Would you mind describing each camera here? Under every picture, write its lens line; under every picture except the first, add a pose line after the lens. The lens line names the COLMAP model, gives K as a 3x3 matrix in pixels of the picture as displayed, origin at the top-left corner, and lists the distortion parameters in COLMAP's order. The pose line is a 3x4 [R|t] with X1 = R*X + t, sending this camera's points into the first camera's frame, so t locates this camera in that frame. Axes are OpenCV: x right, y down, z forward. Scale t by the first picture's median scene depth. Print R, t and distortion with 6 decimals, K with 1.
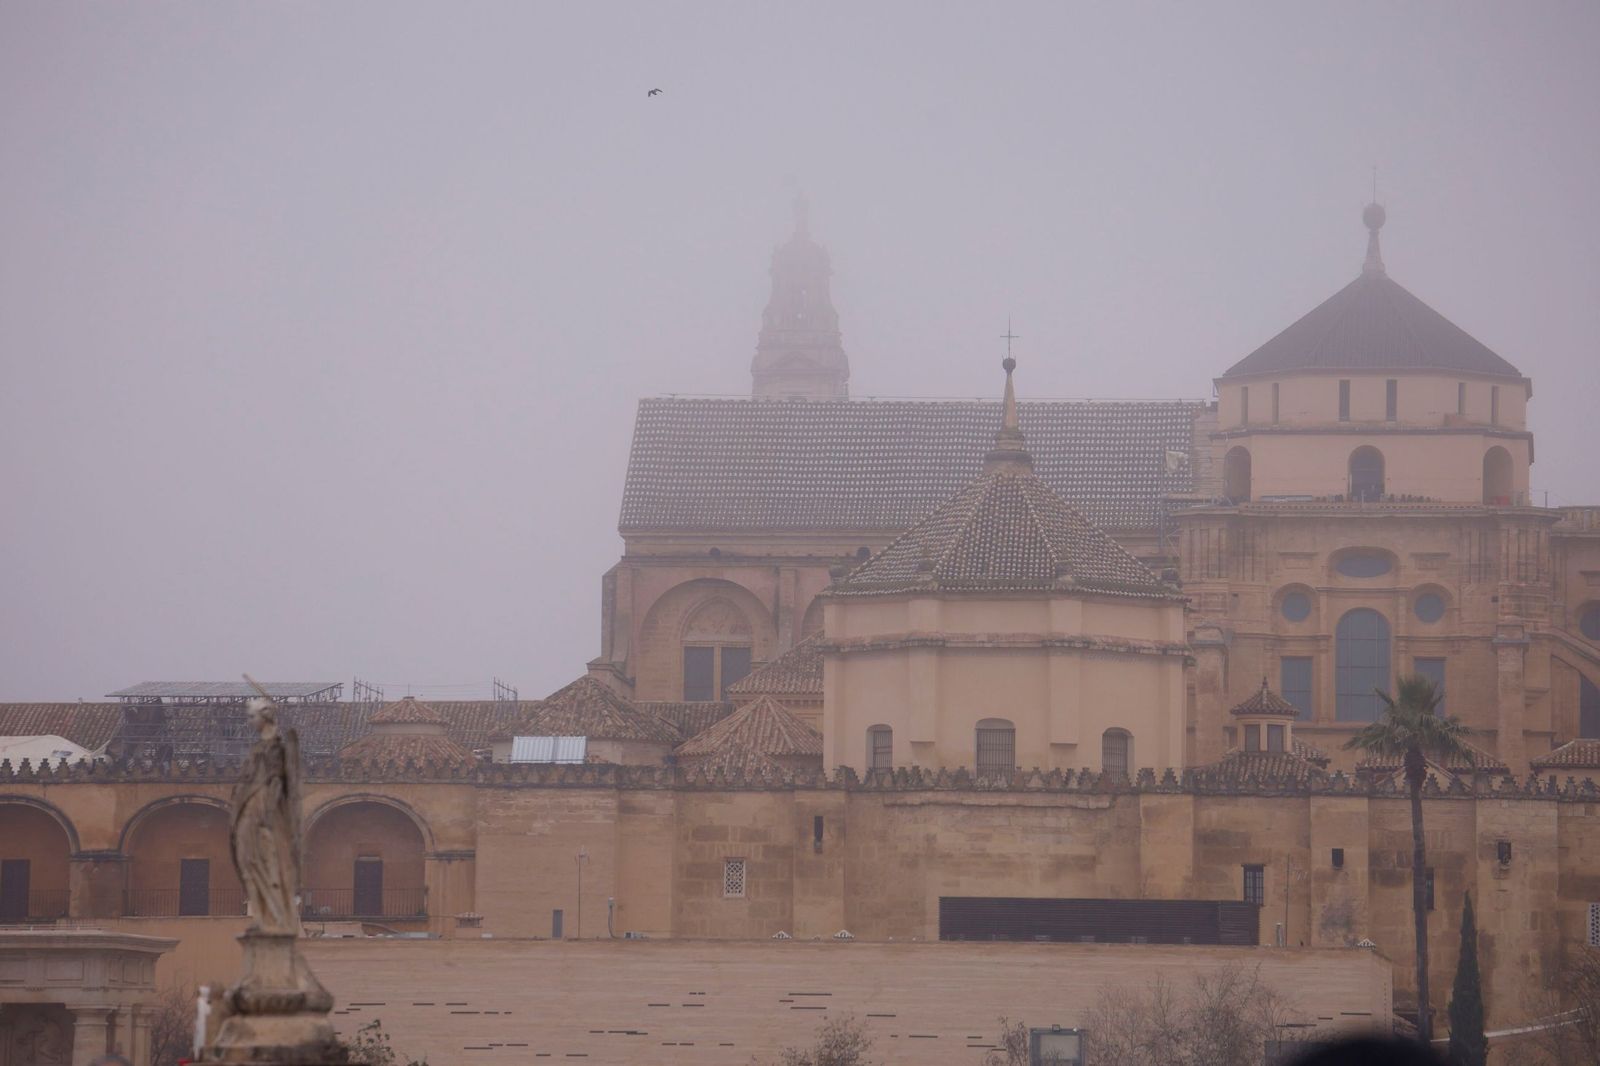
lens RADIAL K [[7691.6, 0, 795.5], [0, 7691.6, 541.7], [0, 0, 1]] dist [1.755630, 0.226022]
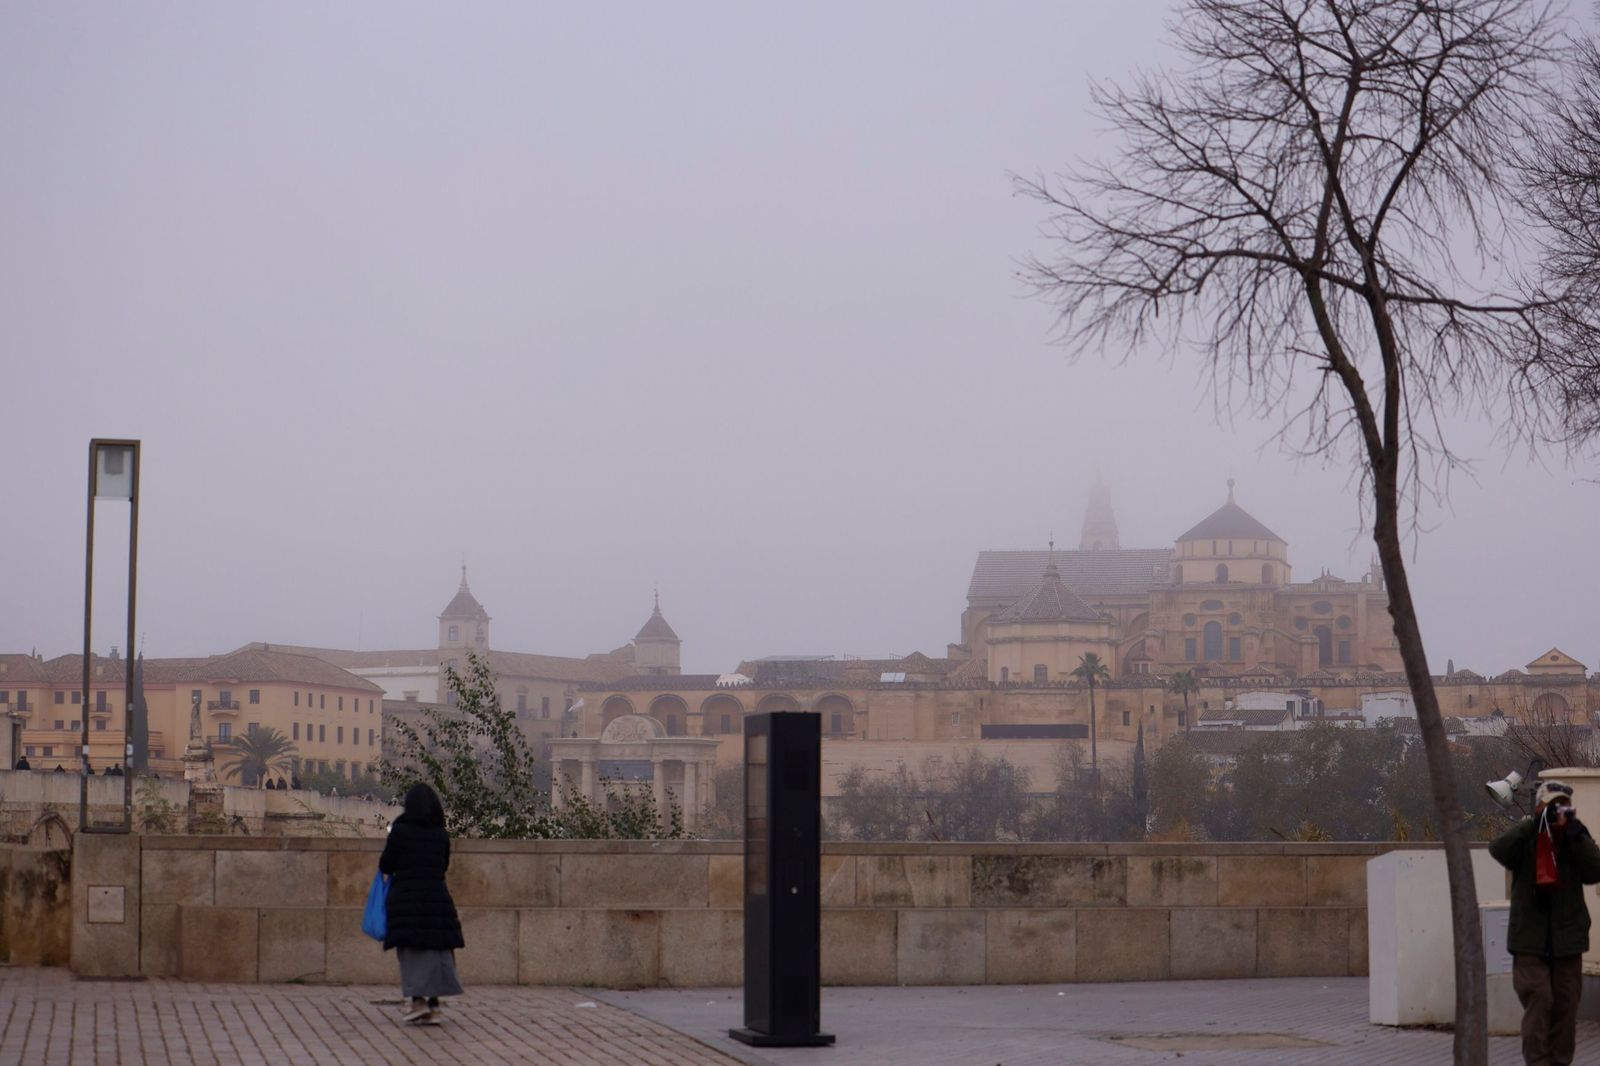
lens RADIAL K [[3468.9, 0, 853.9], [0, 3468.9, 598.7], [0, 0, 1]] dist [-0.217205, -0.484005]
pose [[0.983105, -0.020542, -0.181888, 0.198008], [0.022235, 0.999726, 0.007275, -0.013522], [0.181689, -0.011196, 0.983292, -0.322175]]
